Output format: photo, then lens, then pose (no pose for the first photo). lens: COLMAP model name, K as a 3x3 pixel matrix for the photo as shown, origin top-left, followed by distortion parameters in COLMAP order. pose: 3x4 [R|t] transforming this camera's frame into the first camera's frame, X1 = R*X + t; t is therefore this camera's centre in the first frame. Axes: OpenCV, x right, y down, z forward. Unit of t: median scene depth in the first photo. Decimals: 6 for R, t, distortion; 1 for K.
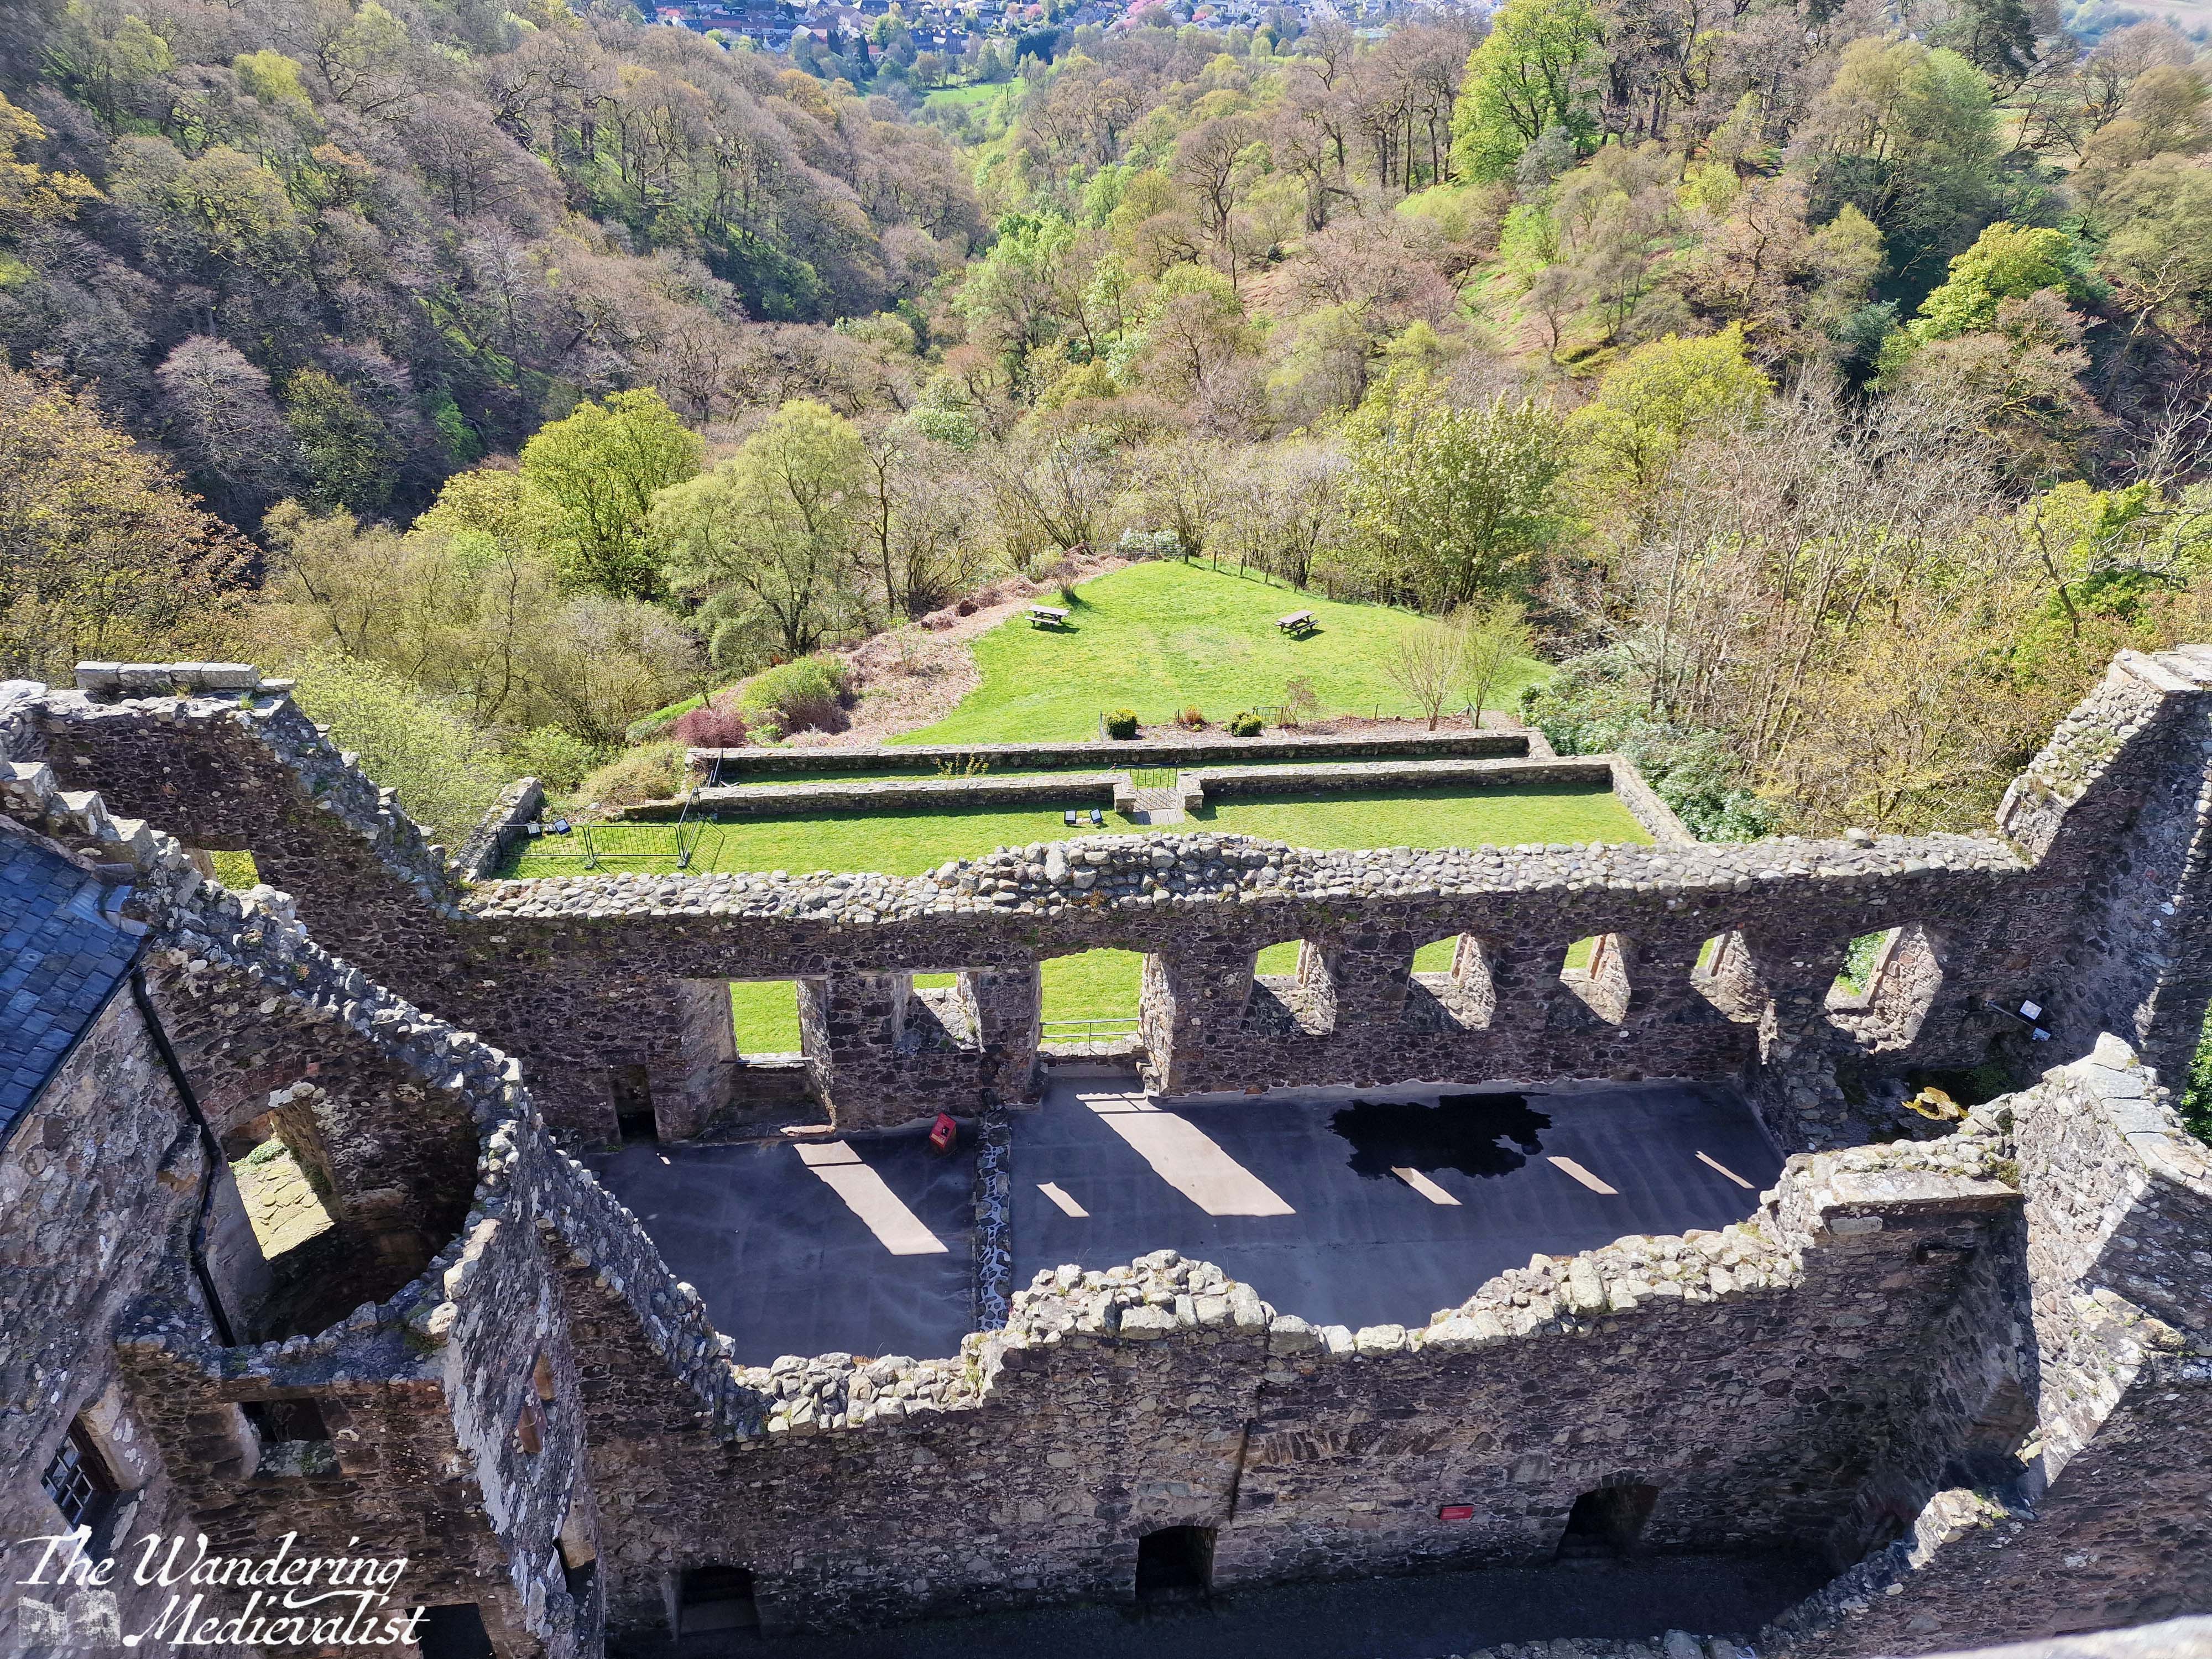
lens RADIAL K [[1481.6, 0, 1107.9], [0, 1481.6, 813.5], [0, 0, 1]] dist [0.075554, -0.060450]
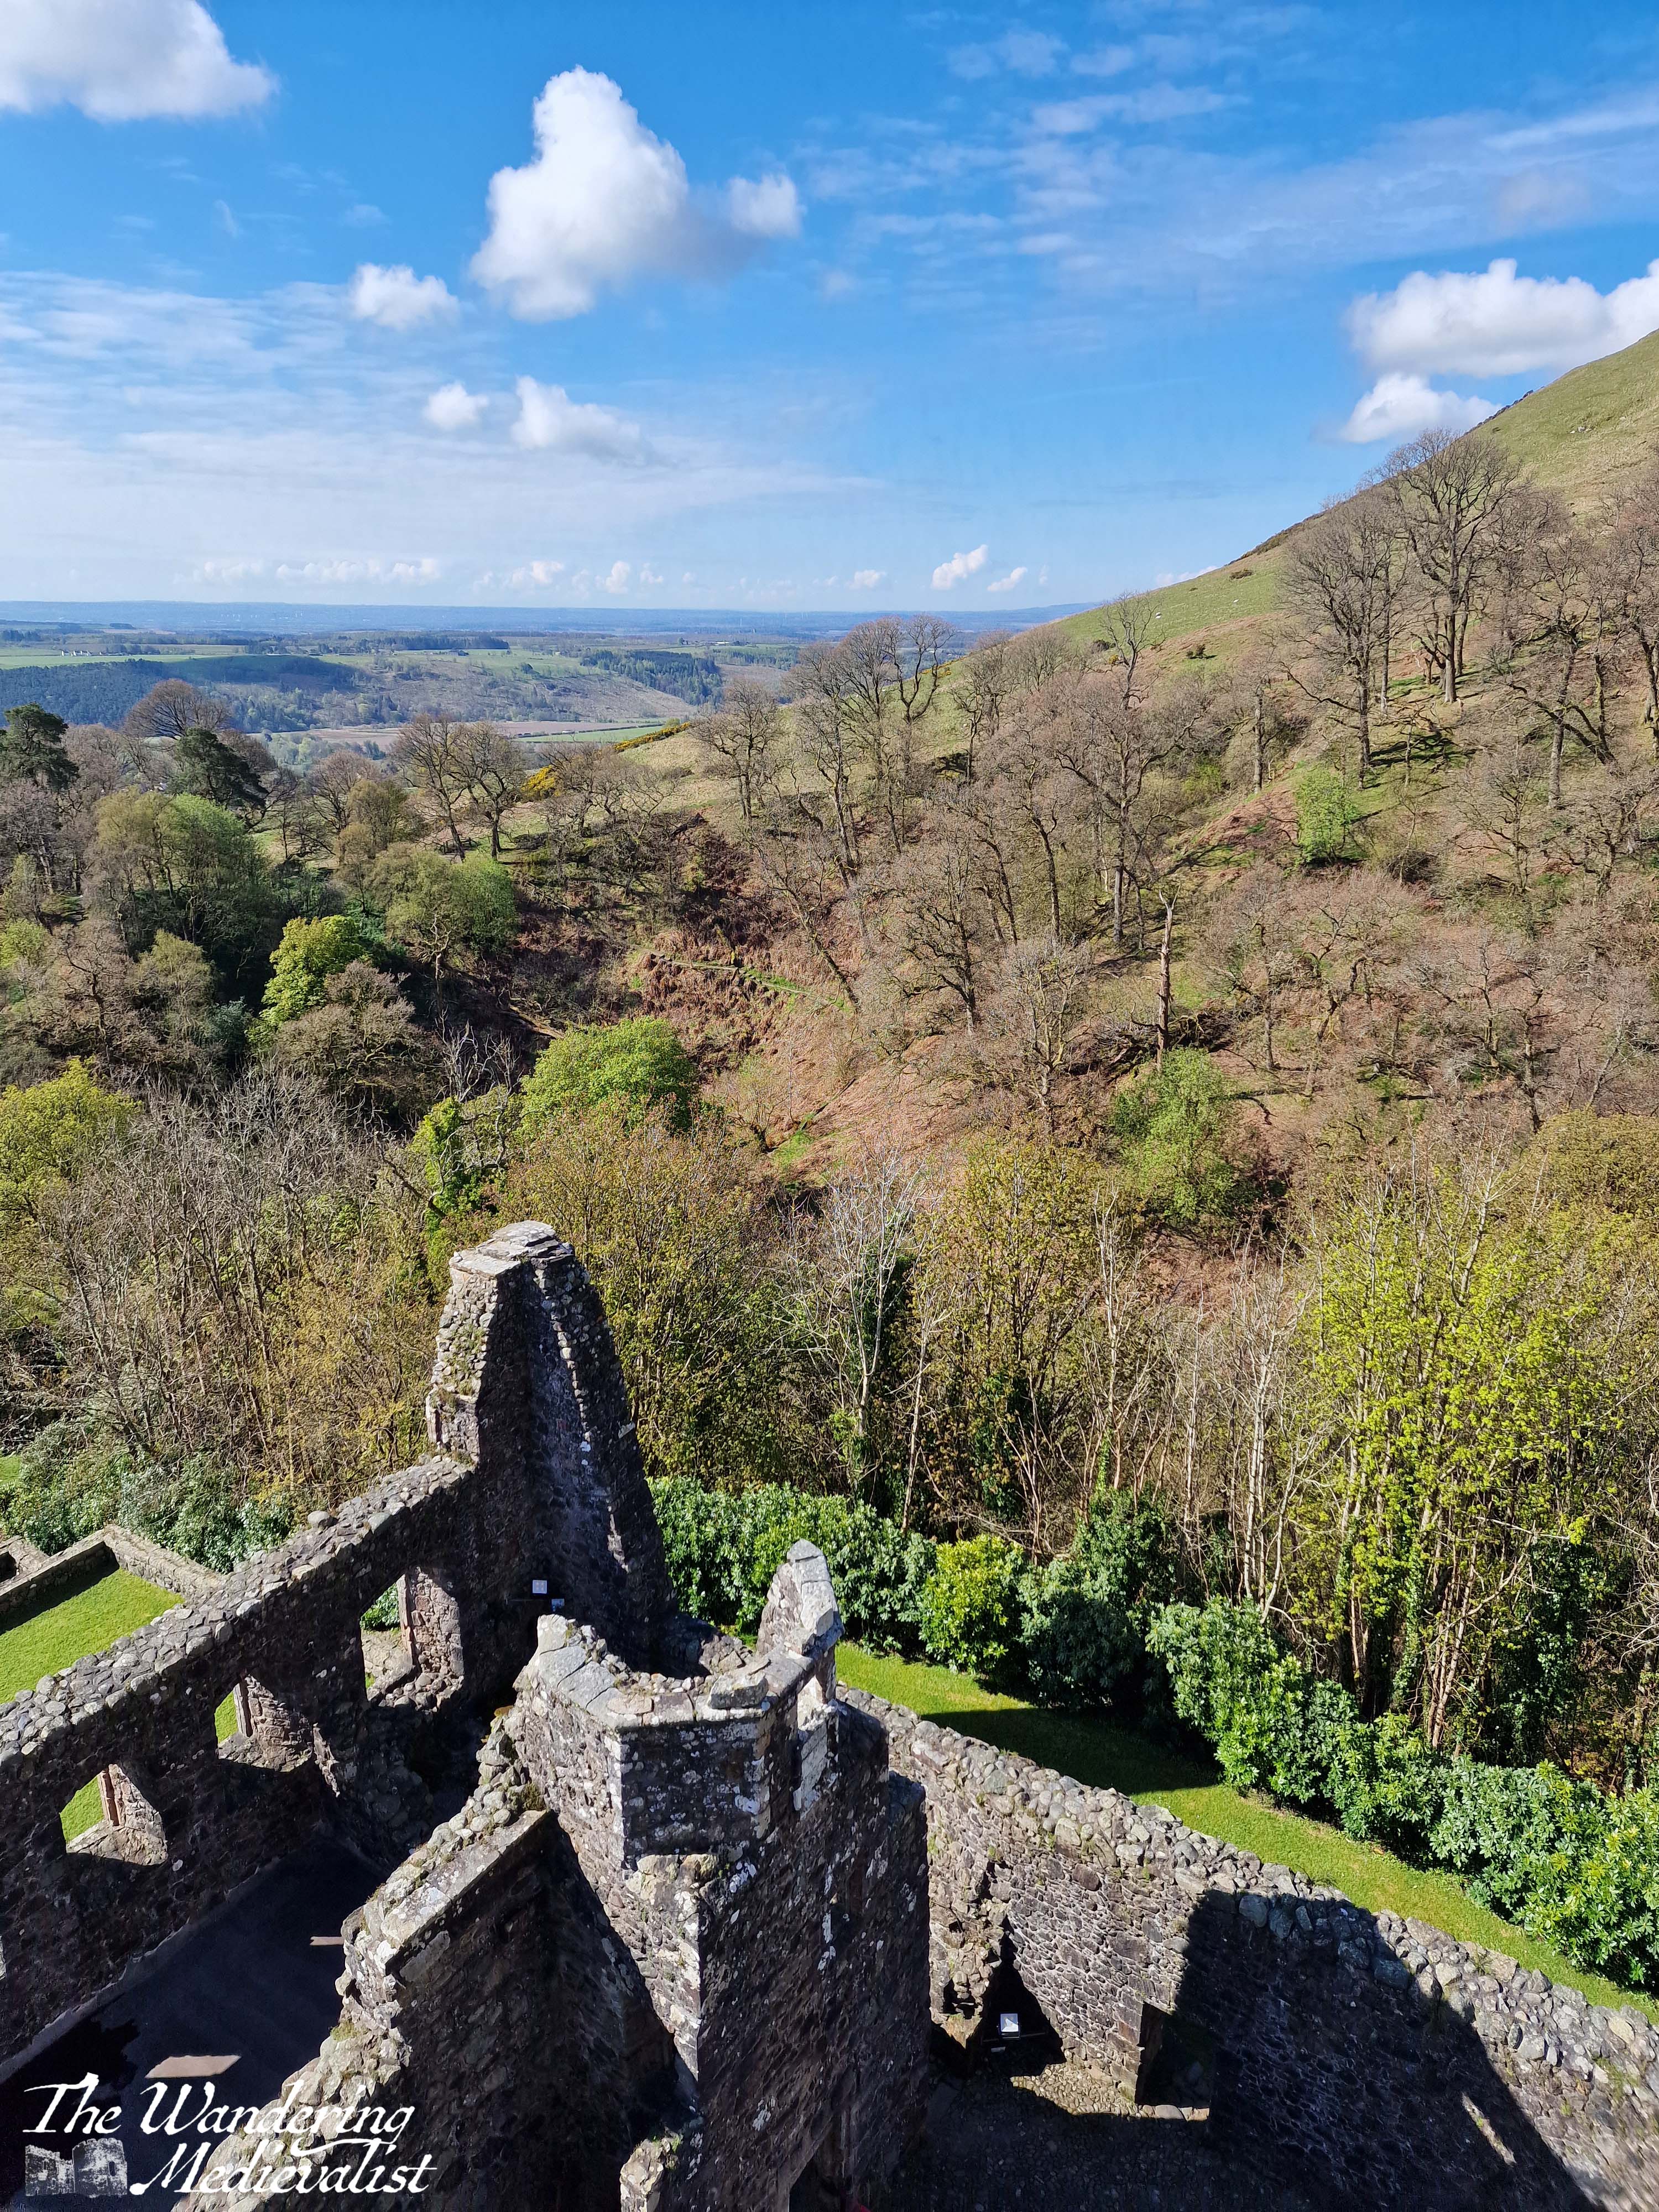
lens RADIAL K [[1481.6, 0, 822.4], [0, 1481.6, 1075.2], [0, 0, 1]] dist [0.075554, -0.060450]
pose [[0.656771, -0.275801, 0.701844, 0.082242], [0.463213, 0.881978, -0.086877, -0.001996], [-0.595051, 0.382162, 0.707013, 0.008562]]
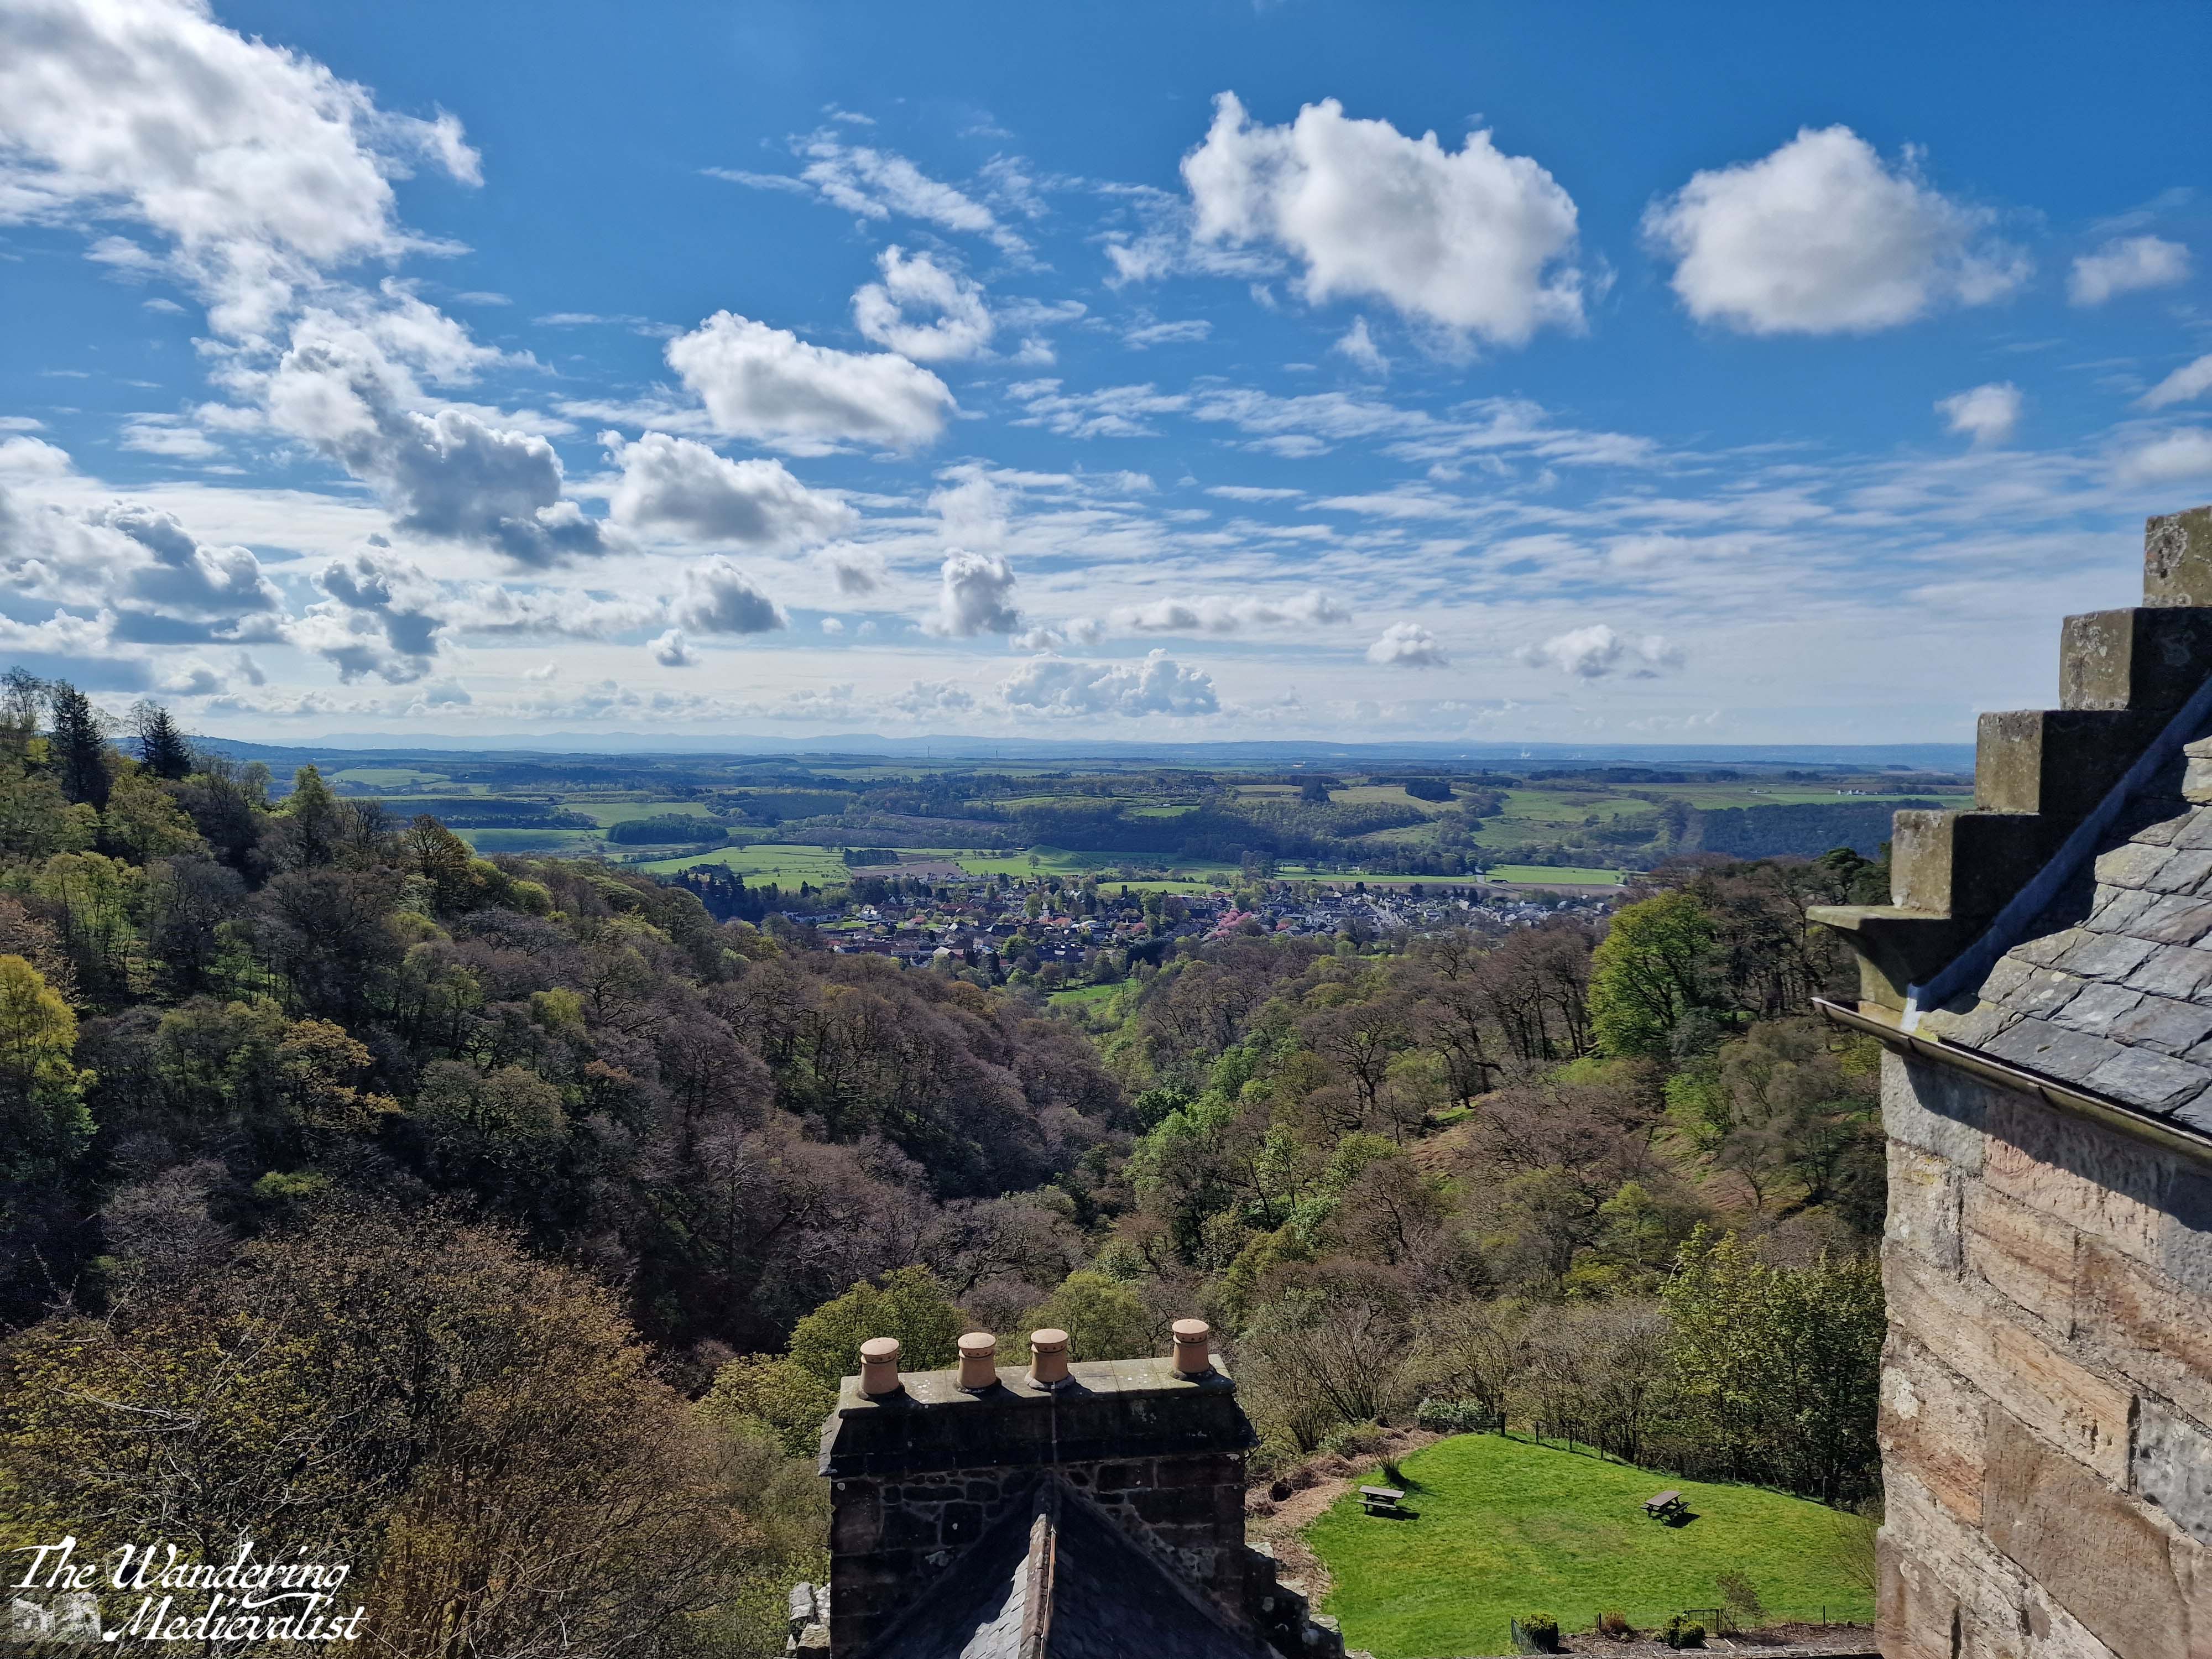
lens RADIAL K [[1481.6, 0, 1123.5], [0, 1481.6, 822.5], [0, 0, 1]] dist [0.075554, -0.060450]
pose [[0.998245, -0.038991, -0.044568, -0.069952], [0.009405, 0.847473, -0.530755, 0.002565], [0.058465, 0.529404, 0.846353, -0.012841]]
